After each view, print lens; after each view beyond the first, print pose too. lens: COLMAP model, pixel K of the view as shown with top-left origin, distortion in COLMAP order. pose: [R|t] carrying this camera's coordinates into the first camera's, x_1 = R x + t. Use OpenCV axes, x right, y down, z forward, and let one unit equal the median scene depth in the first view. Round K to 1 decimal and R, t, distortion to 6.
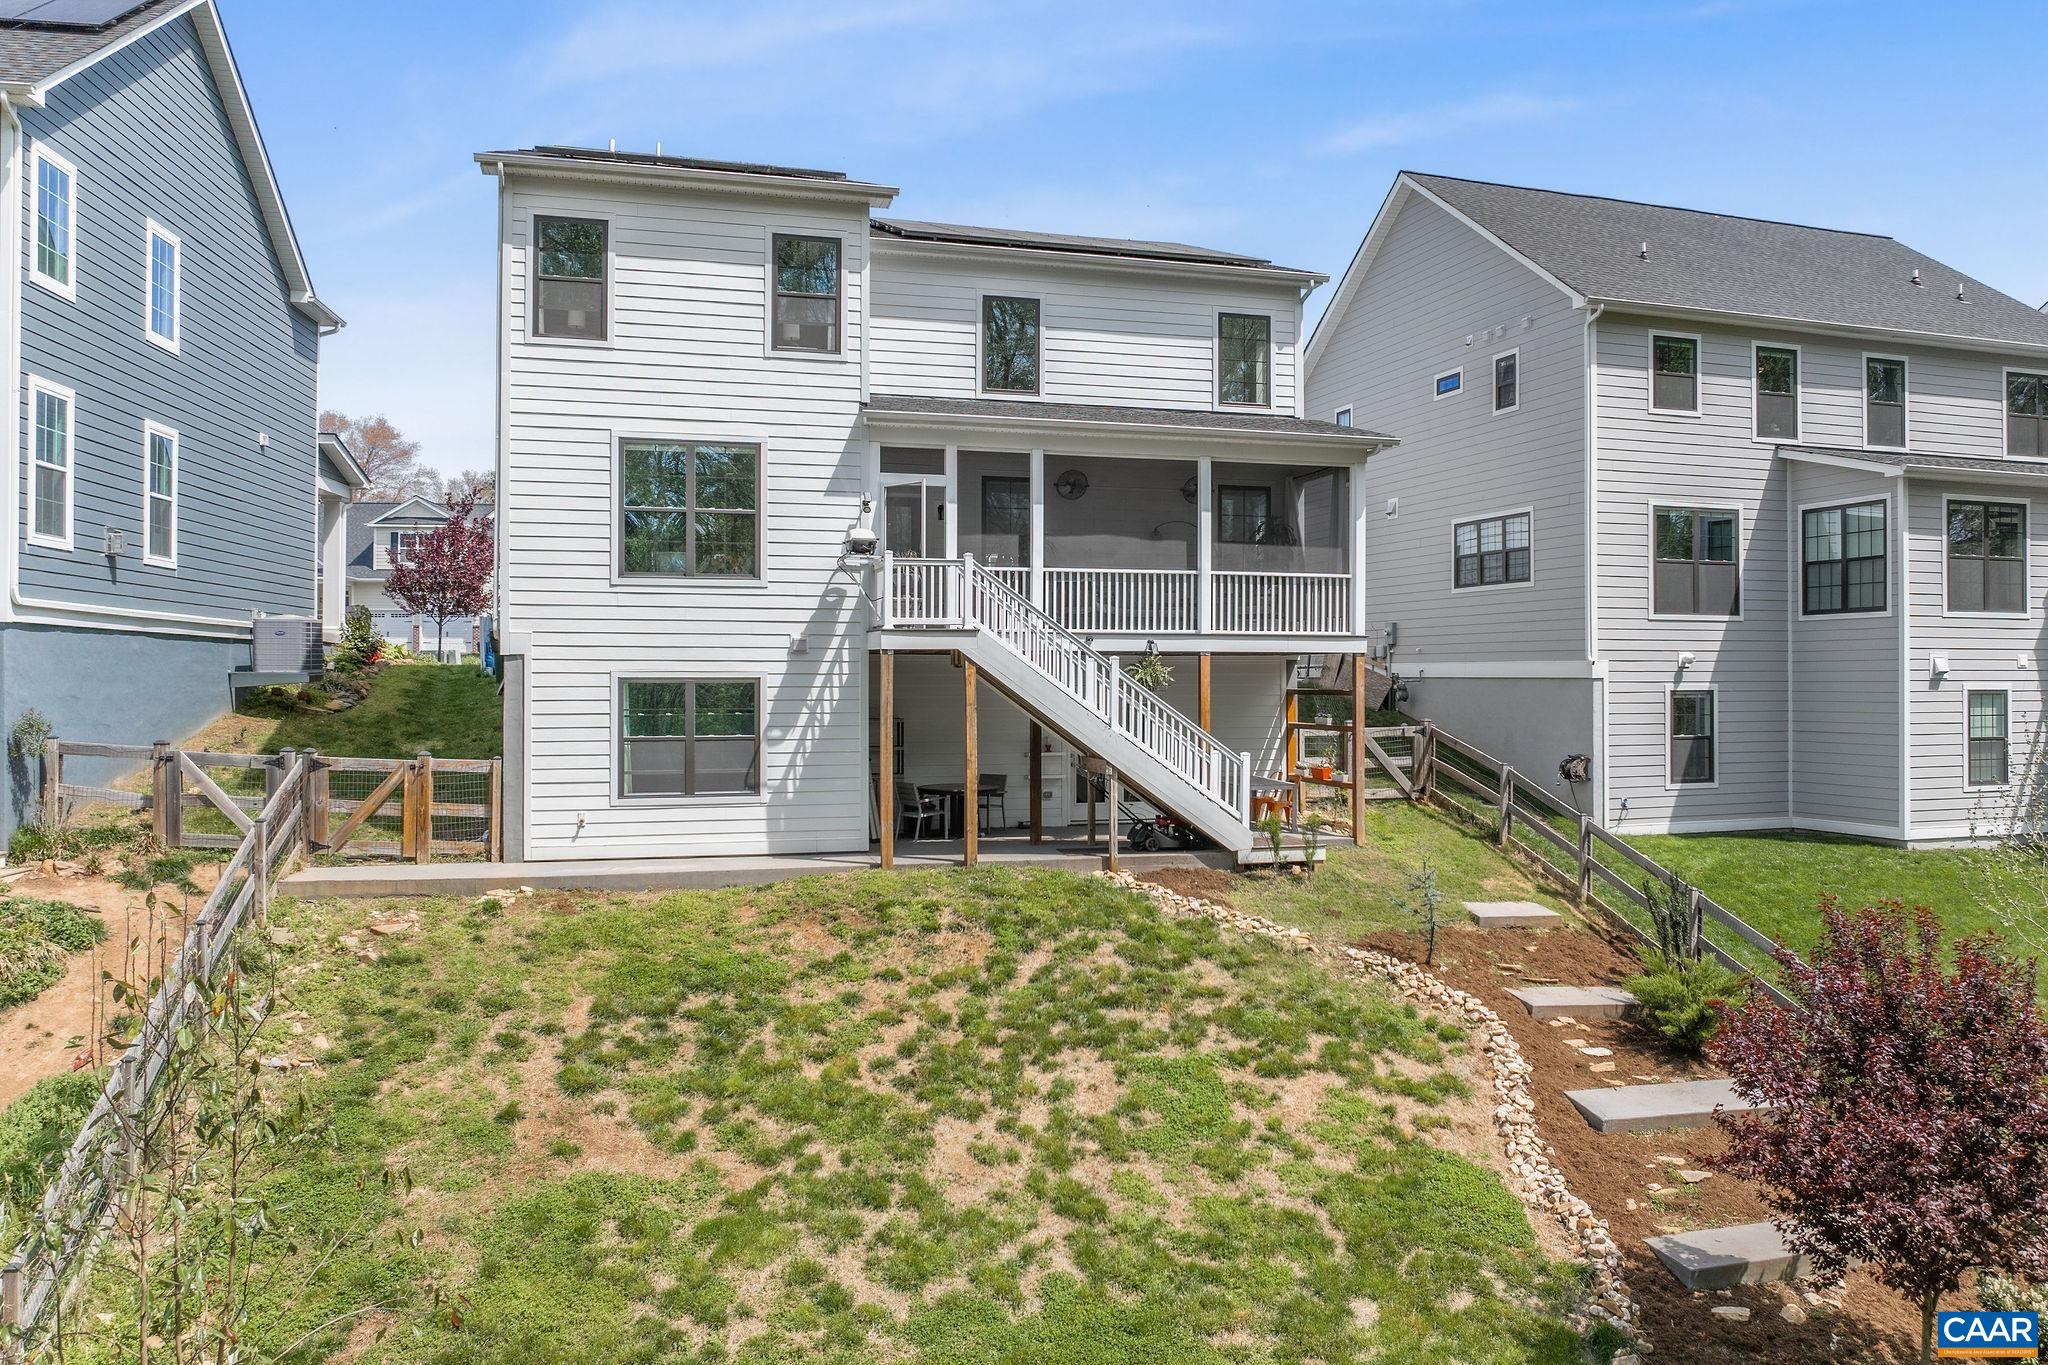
lens RADIAL K [[1518.7, 0, 1081.2], [0, 1518.7, 681.9], [0, 0, 1]] dist [-0.053819, -0.004247]
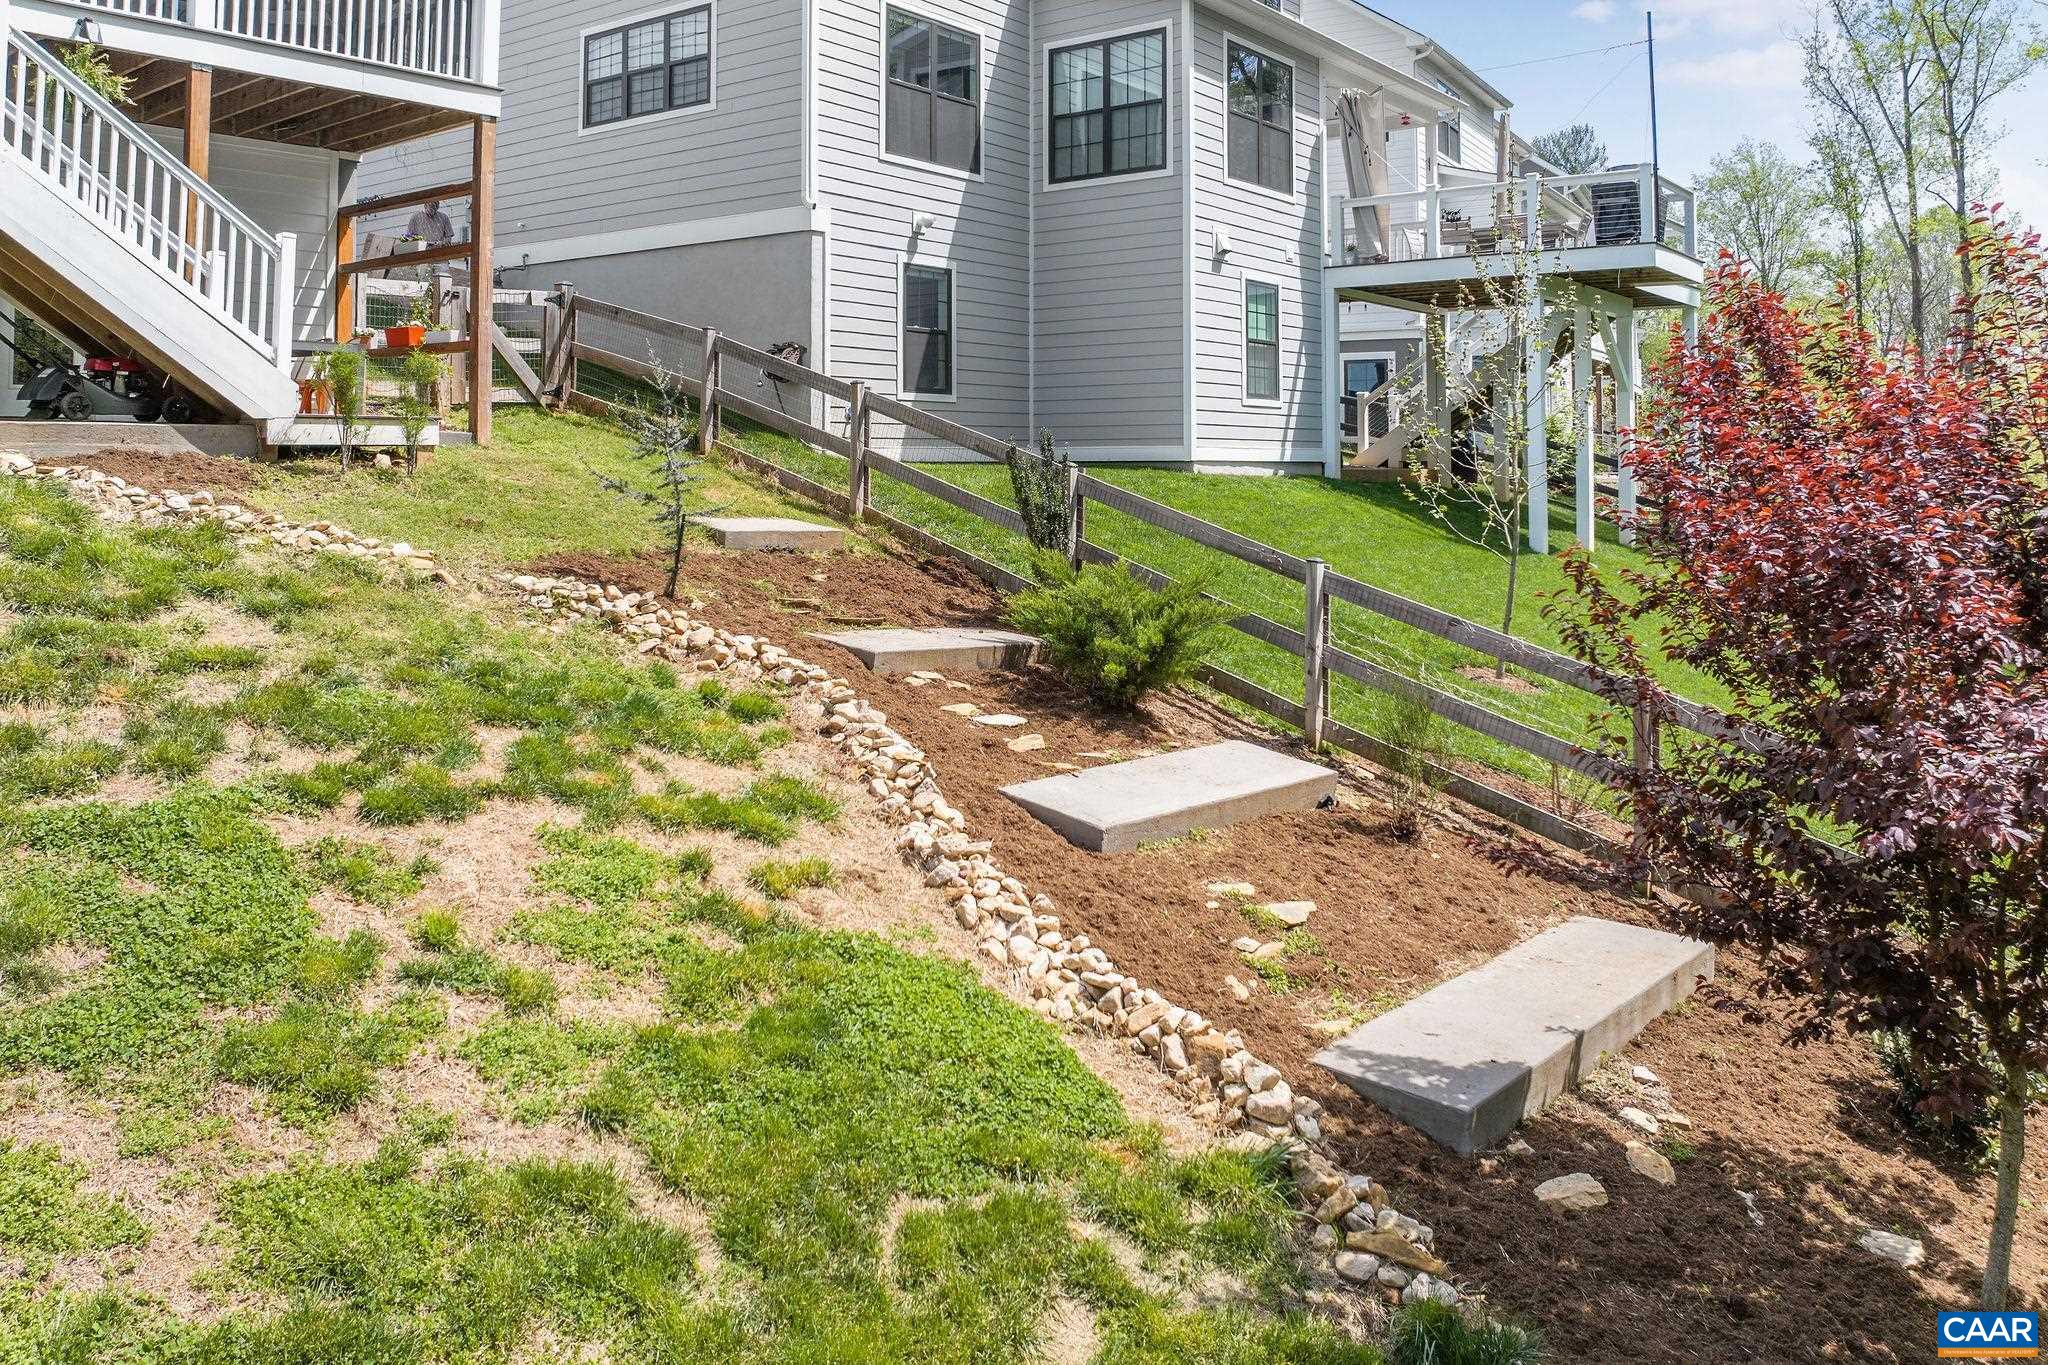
lens RADIAL K [[1581.4, 0, 992.2], [0, 1581.4, 407.6], [0, 0, 1]] dist [-0.022902, -0.009335]
pose [[0.834592, 0.025283, 0.550288, 0.018970], [-0.004506, 0.999226, -0.039076, 0.152331], [-0.550851, 0.030133, 0.834060, 0.510420]]
